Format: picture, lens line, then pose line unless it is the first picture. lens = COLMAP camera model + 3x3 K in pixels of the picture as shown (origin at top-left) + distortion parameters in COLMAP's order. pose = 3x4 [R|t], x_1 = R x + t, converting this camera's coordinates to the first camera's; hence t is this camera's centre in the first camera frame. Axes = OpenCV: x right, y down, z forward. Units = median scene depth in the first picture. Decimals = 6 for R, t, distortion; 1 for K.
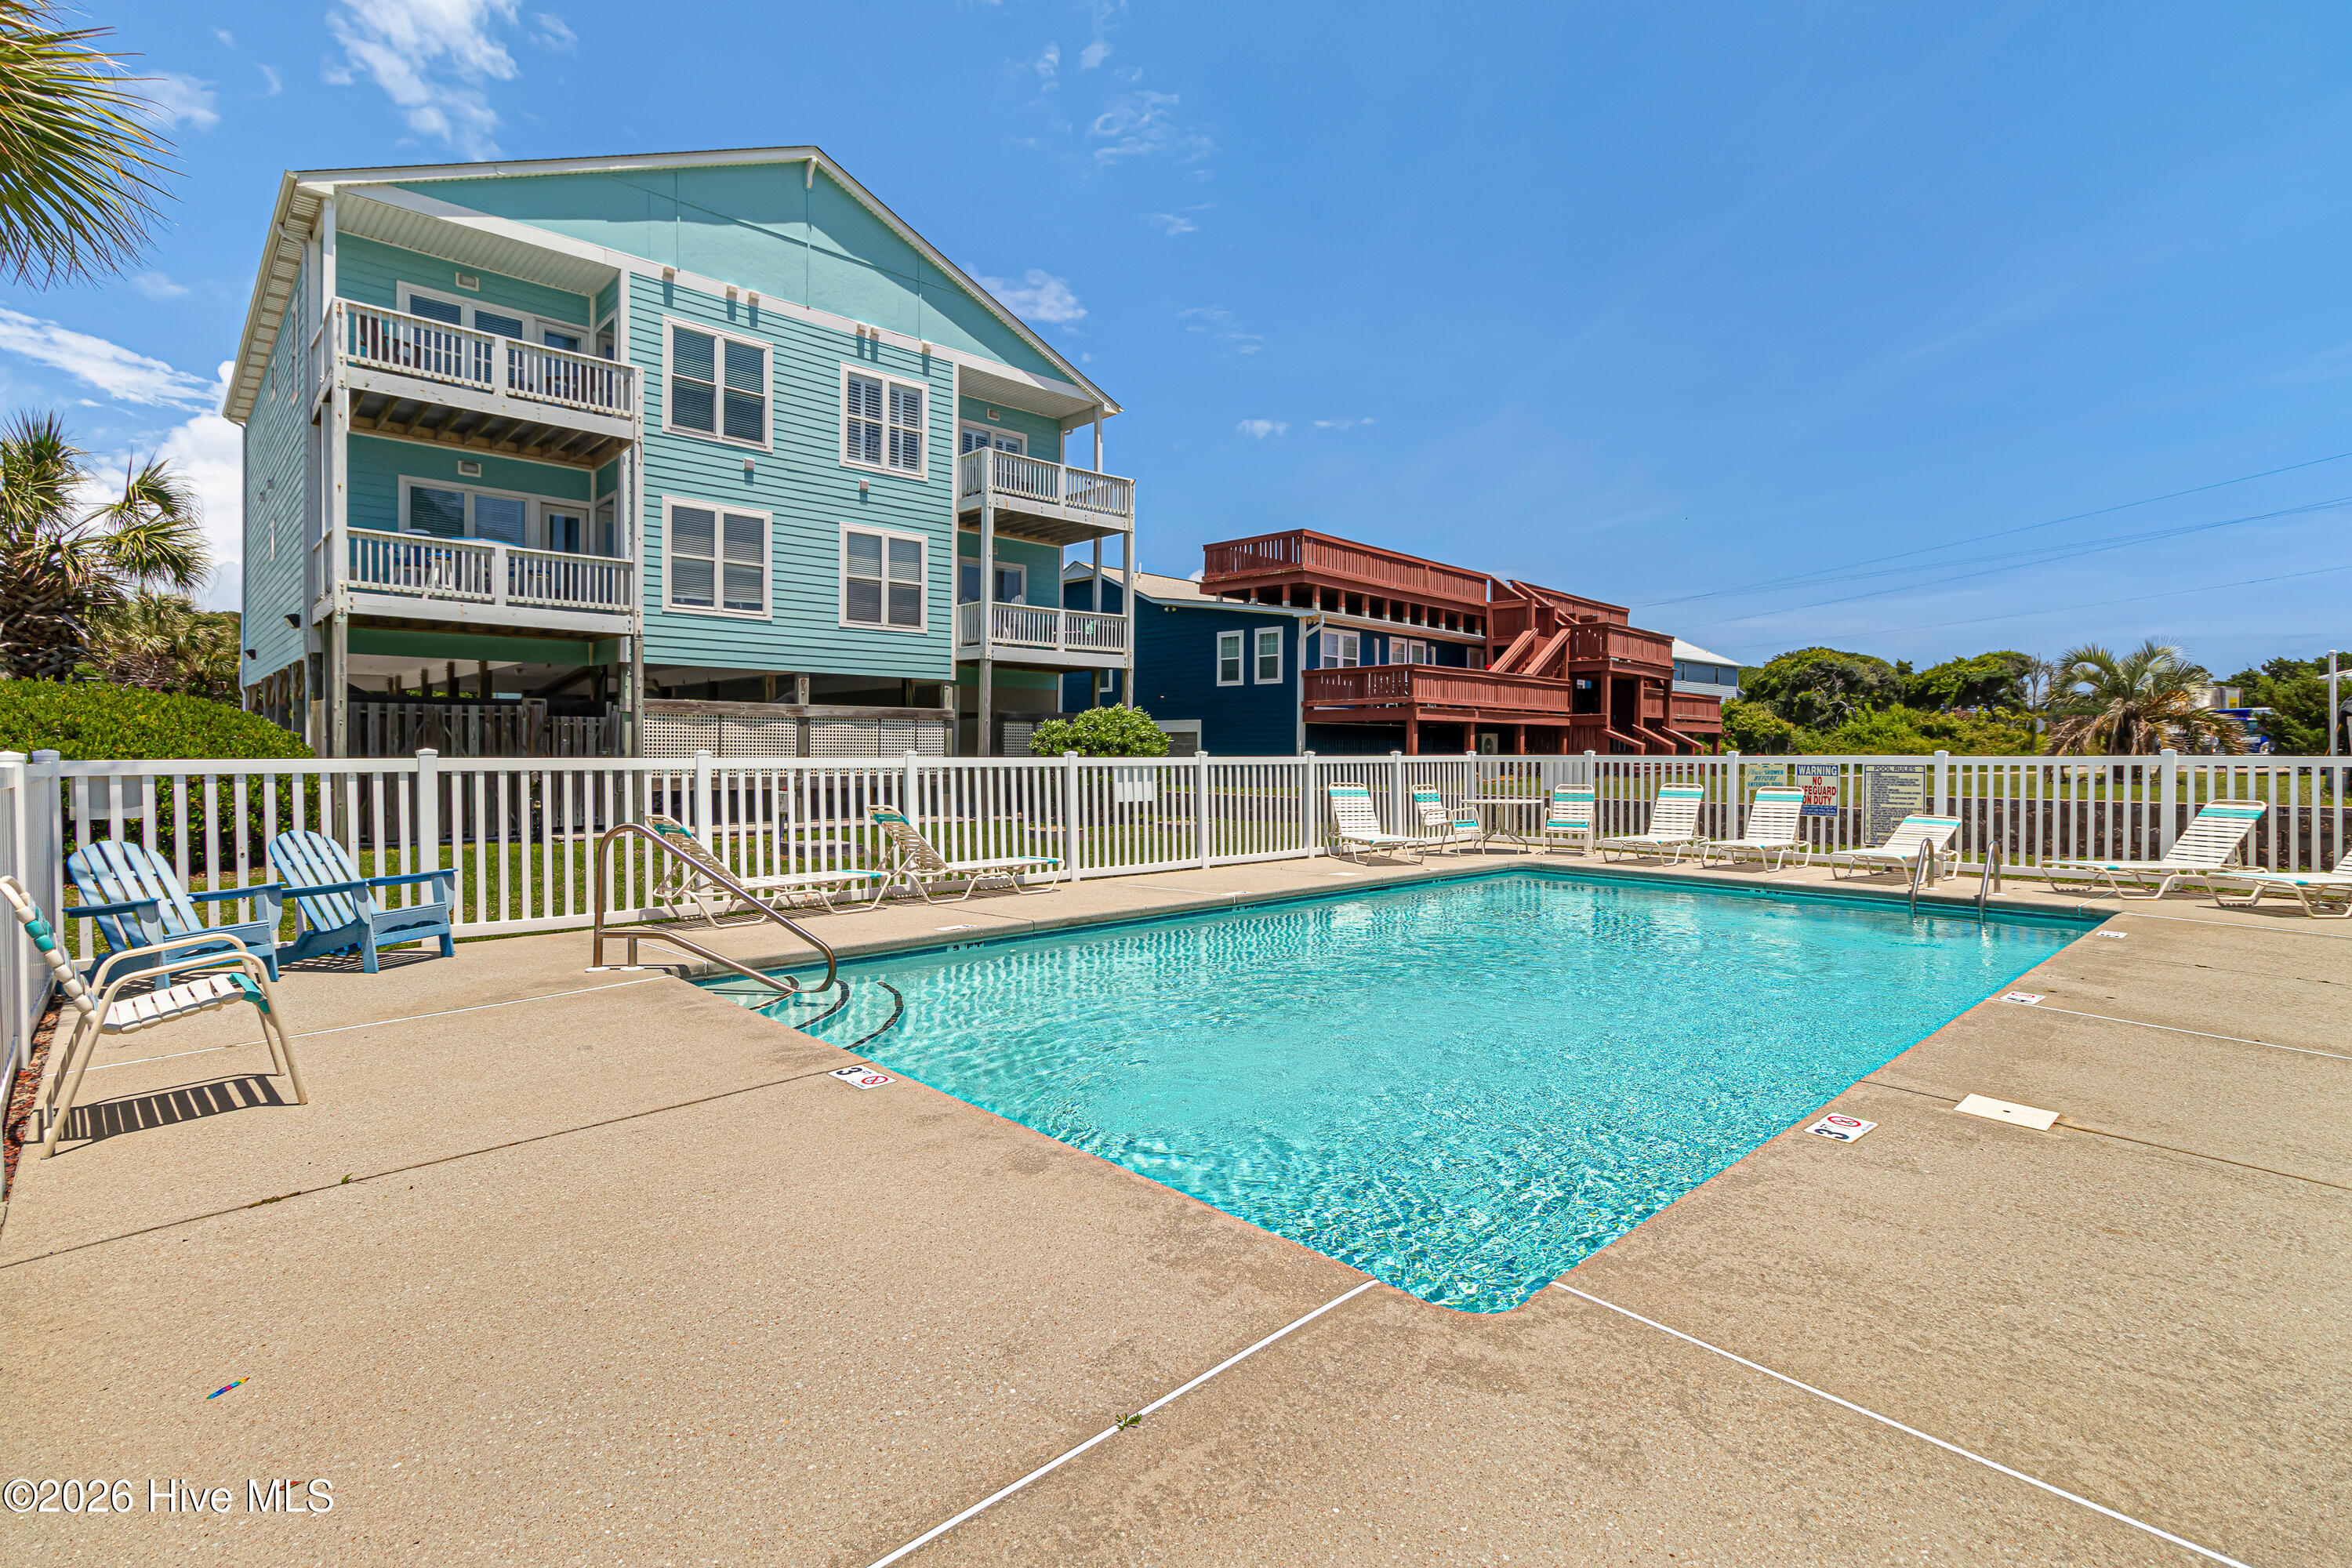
lens RADIAL K [[1086.1, 0, 1191.7], [0, 1086.1, 748.2], [0, 0, 1]] dist [0.009581, -0.000217]
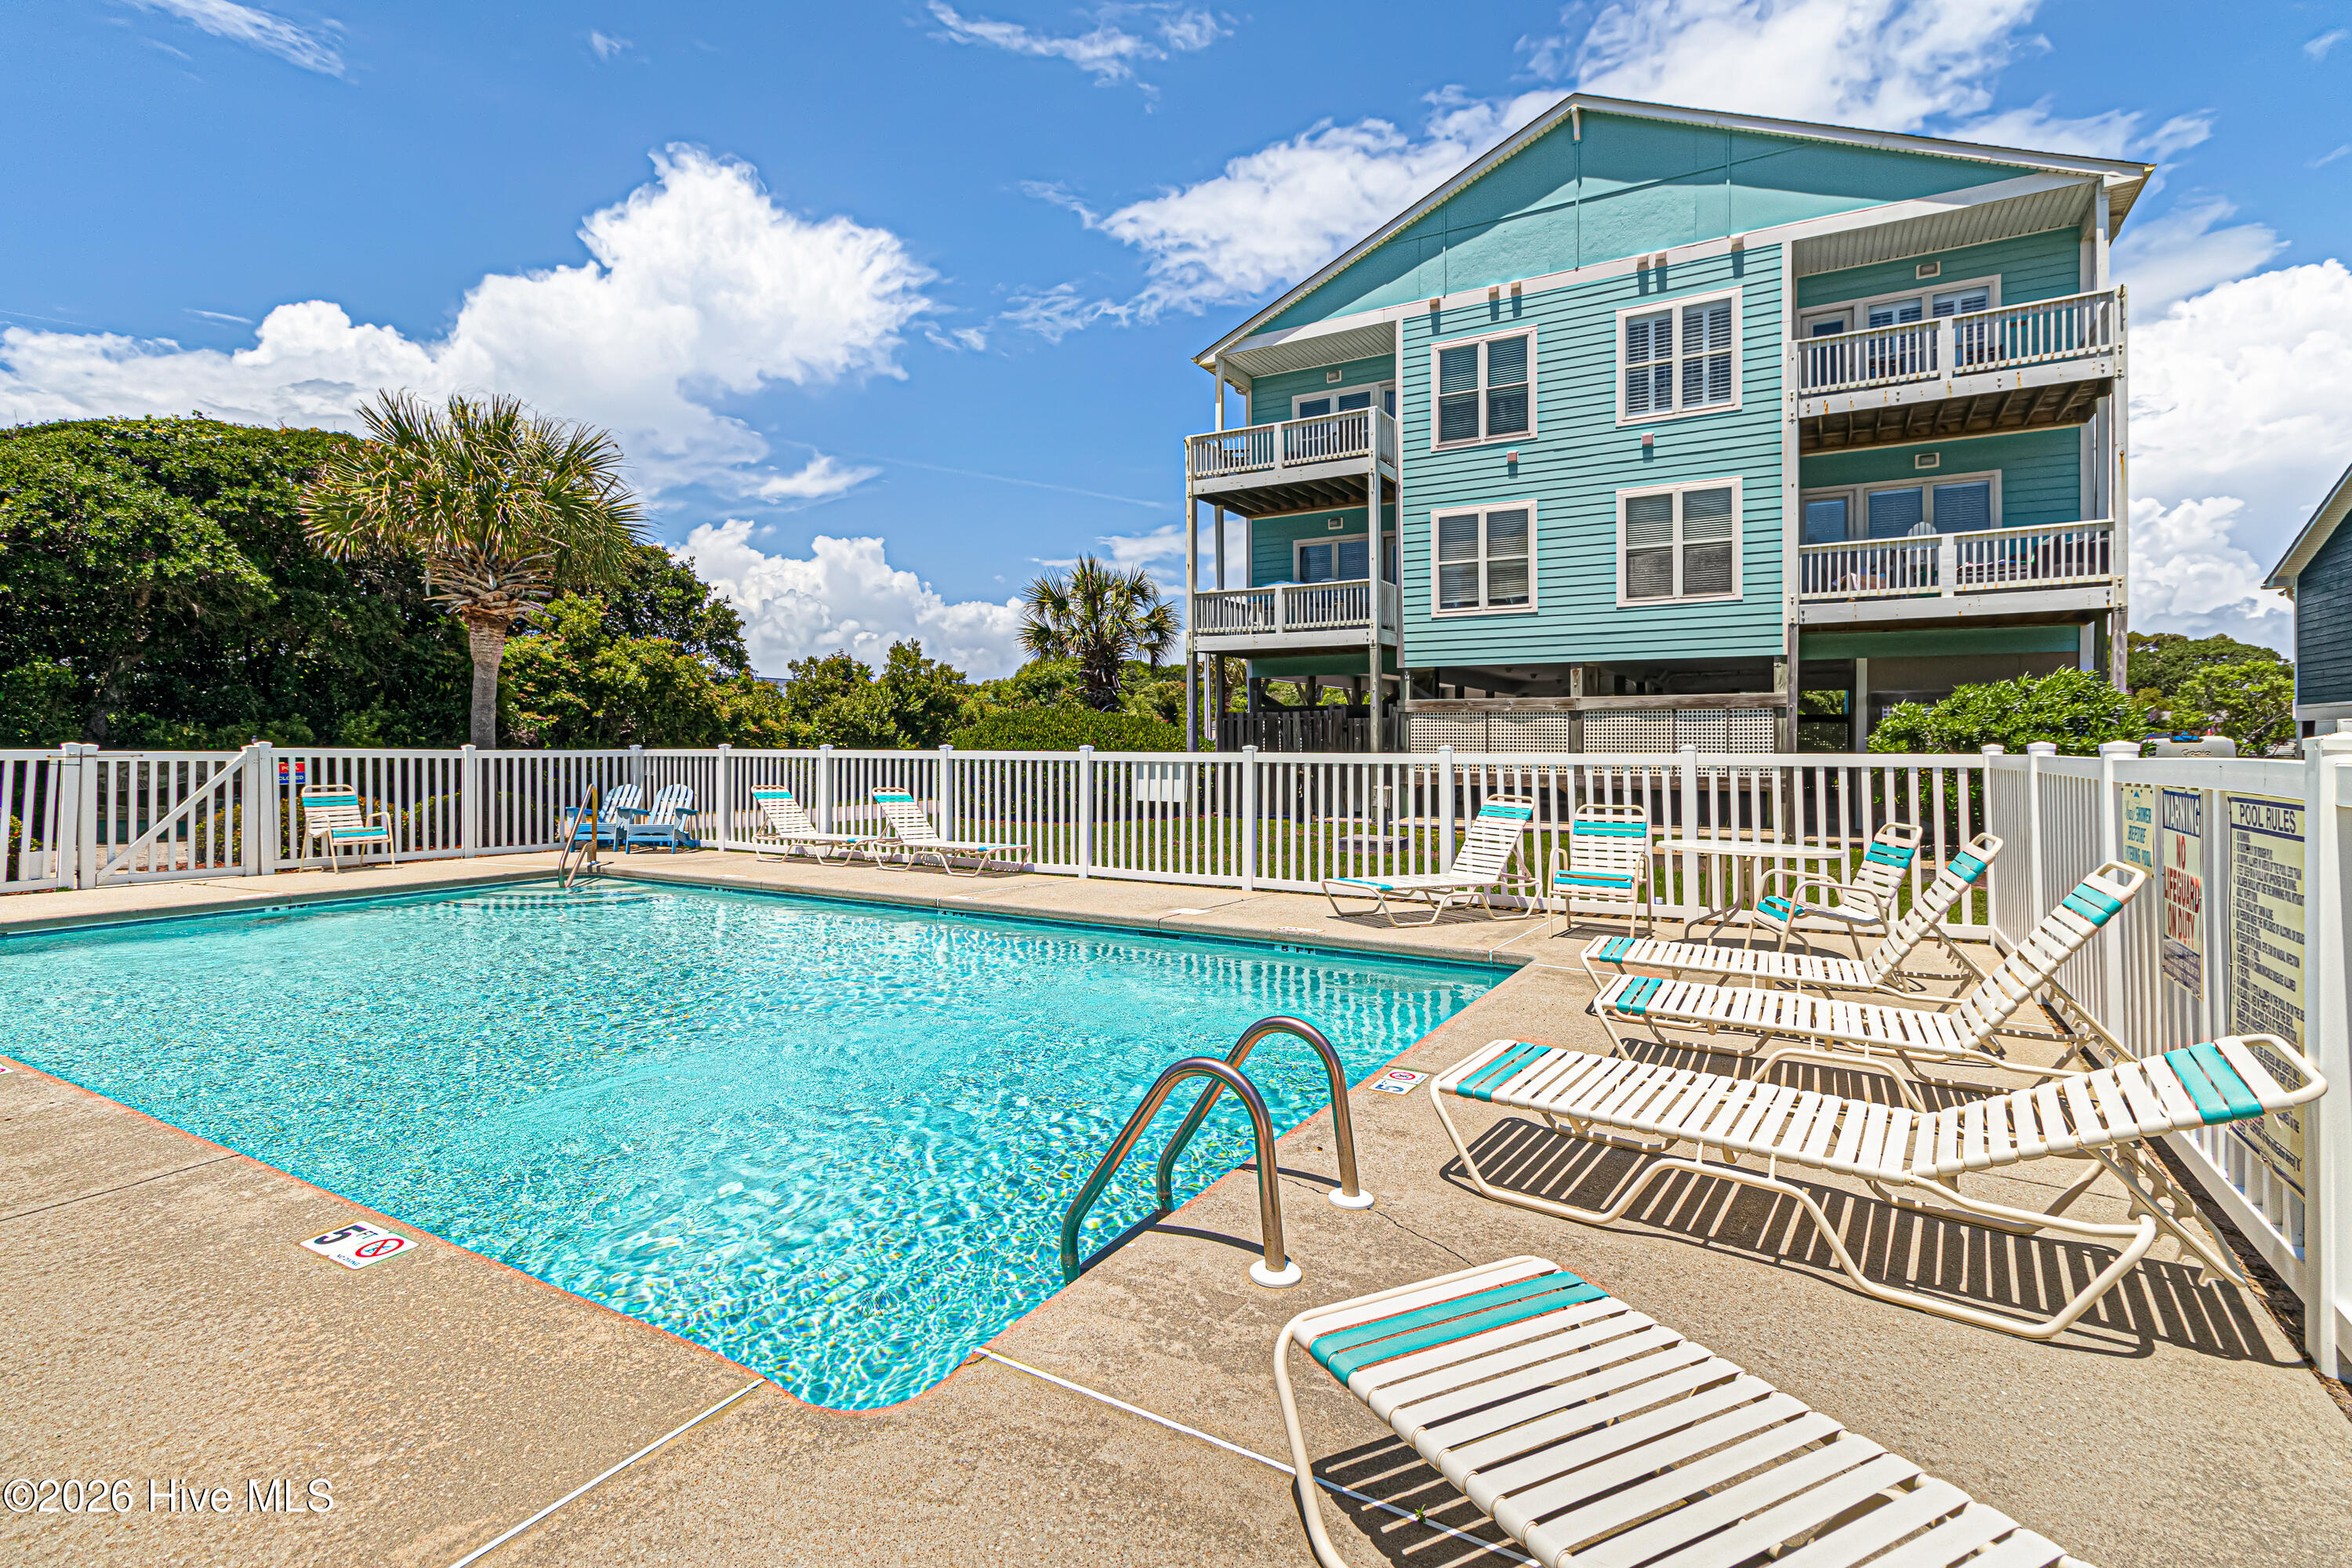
lens RADIAL K [[1086.1, 0, 1191.7], [0, 1086.1, 748.2], [0, 0, 1]] dist [0.009581, -0.000217]
pose [[0.304203, -0.000708, -0.952607, 0.397486], [0.003233, 0.999995, 0.000289, 0.002485], [0.952602, -0.003168, 0.304204, 0.371954]]
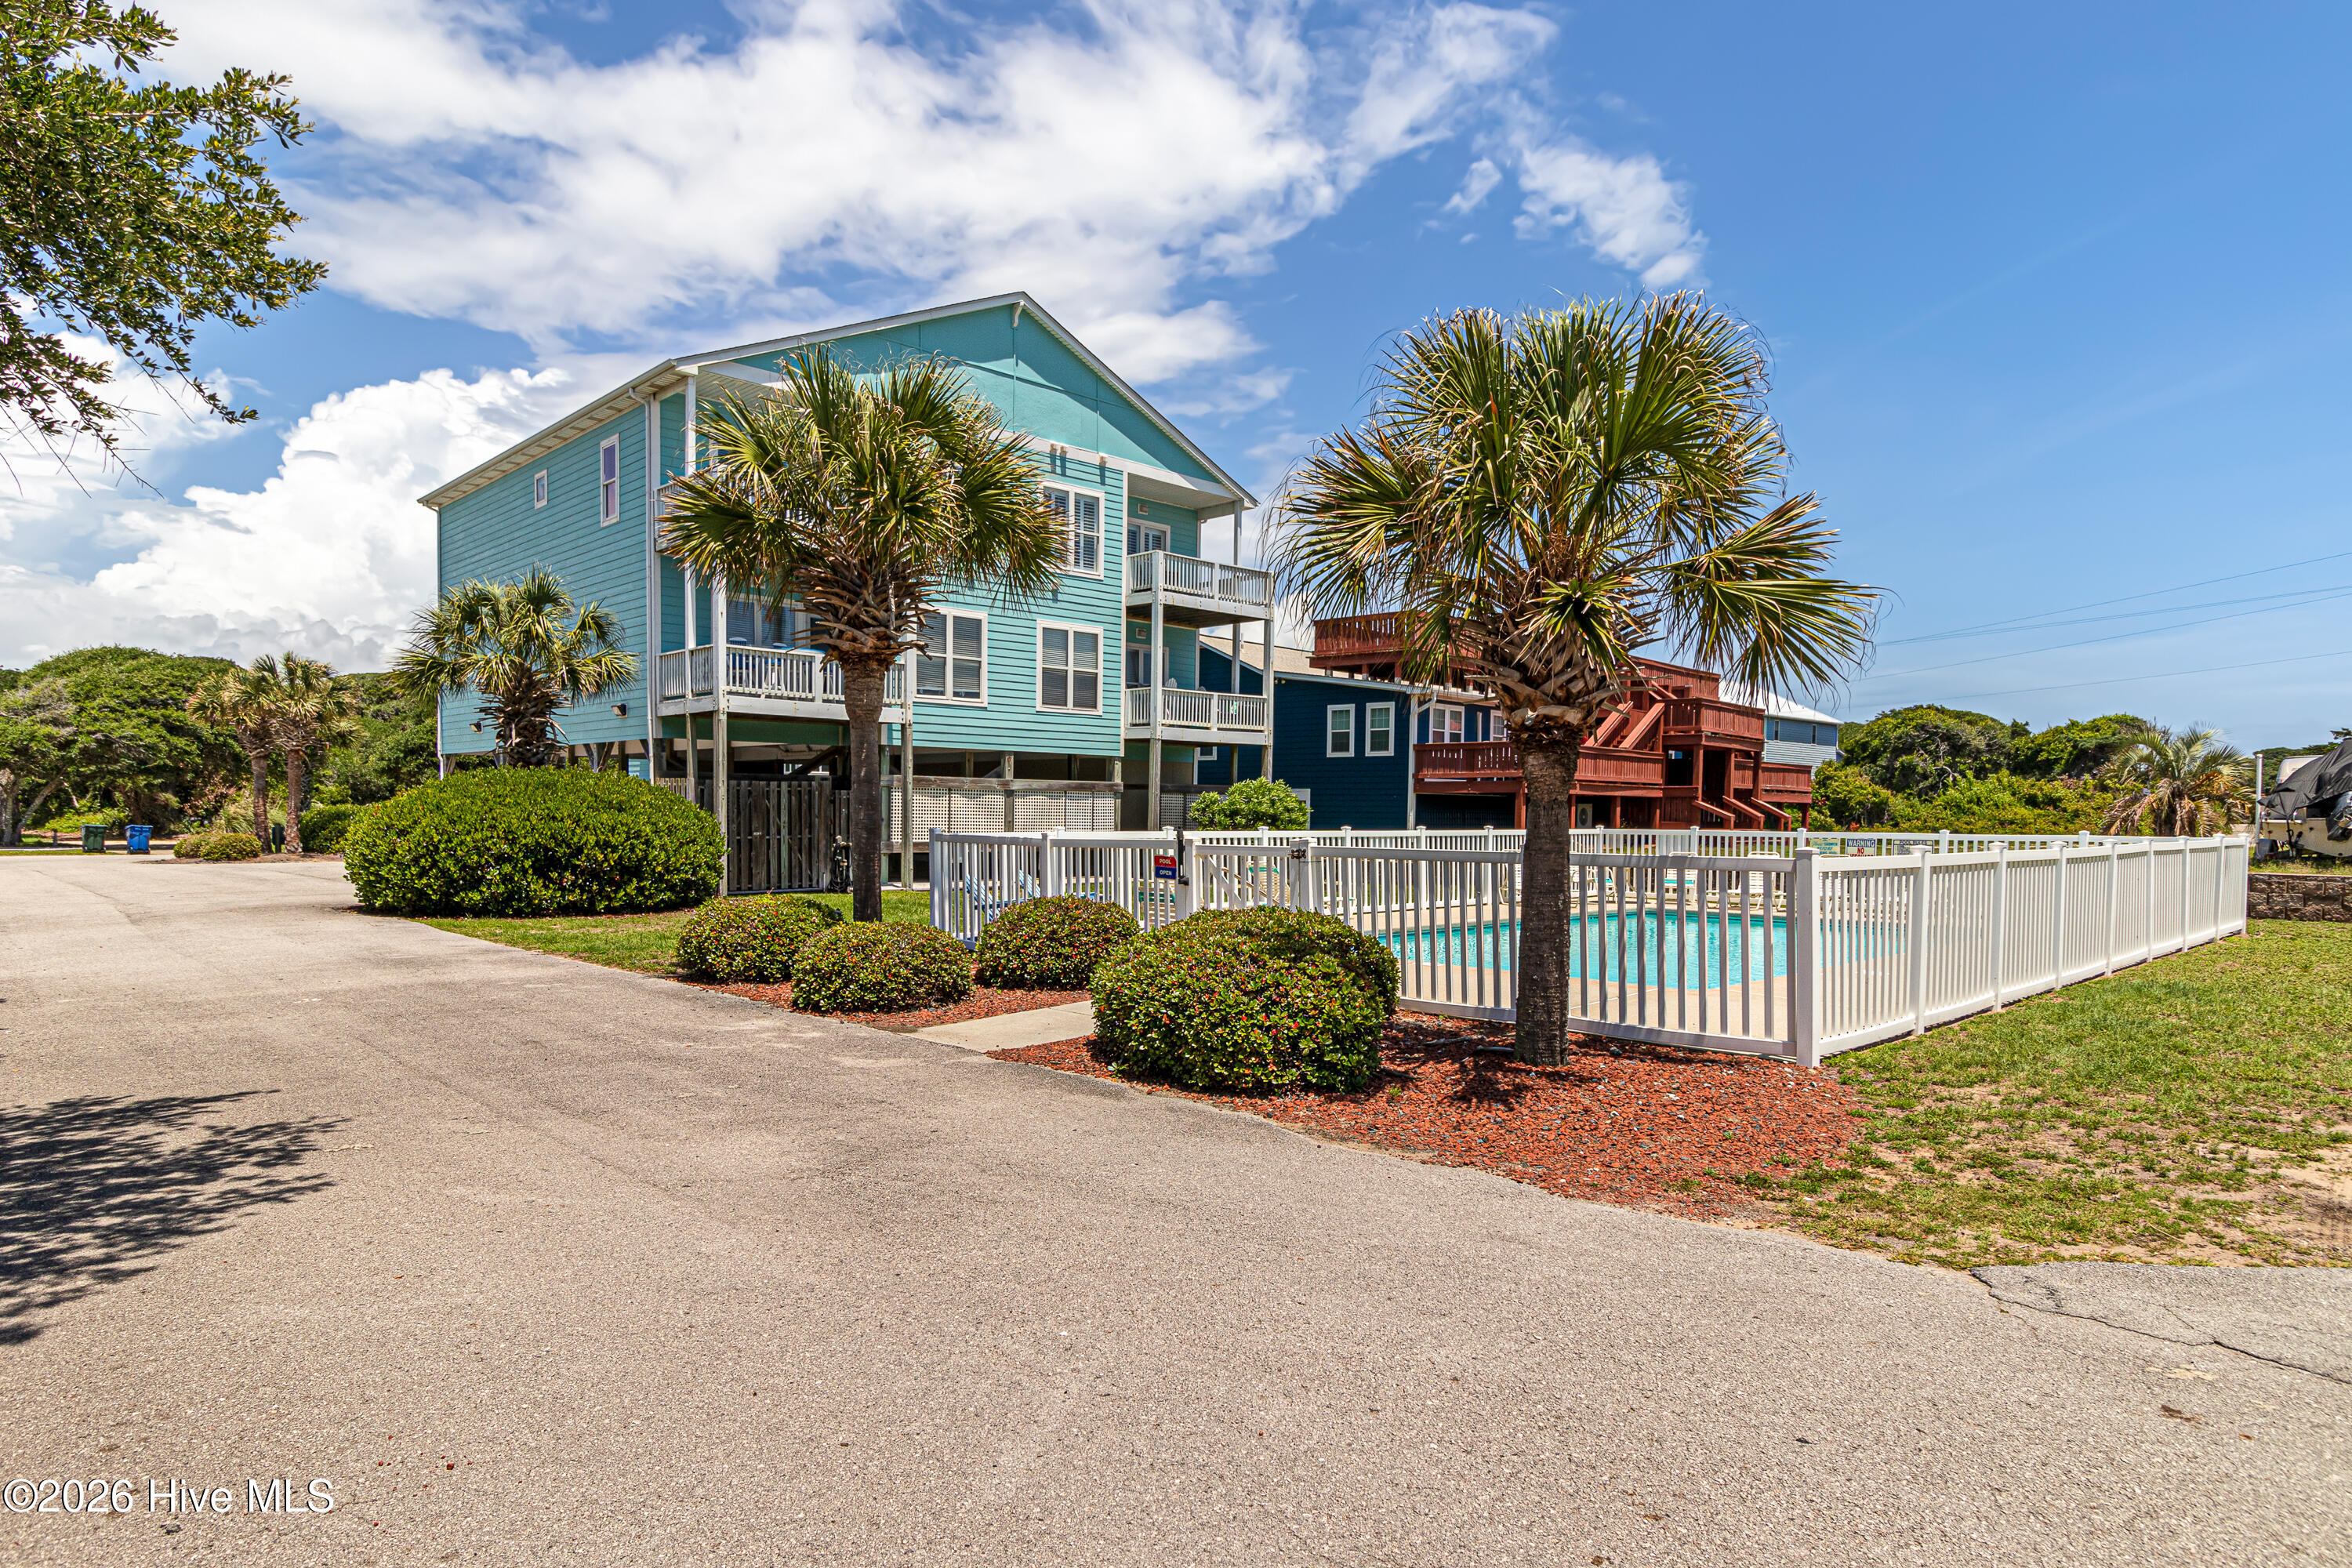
lens RADIAL K [[1287.3, 0, 1187.5], [0, 1287.3, 864.8], [0, 0, 1]] dist [0.001899, 0.000254]
pose [[0.999964, 0.007629, -0.003670, -0.148927], [-0.007461, 0.999023, 0.043564, -0.009130], [0.003999, -0.043535, 0.999044, -0.344515]]
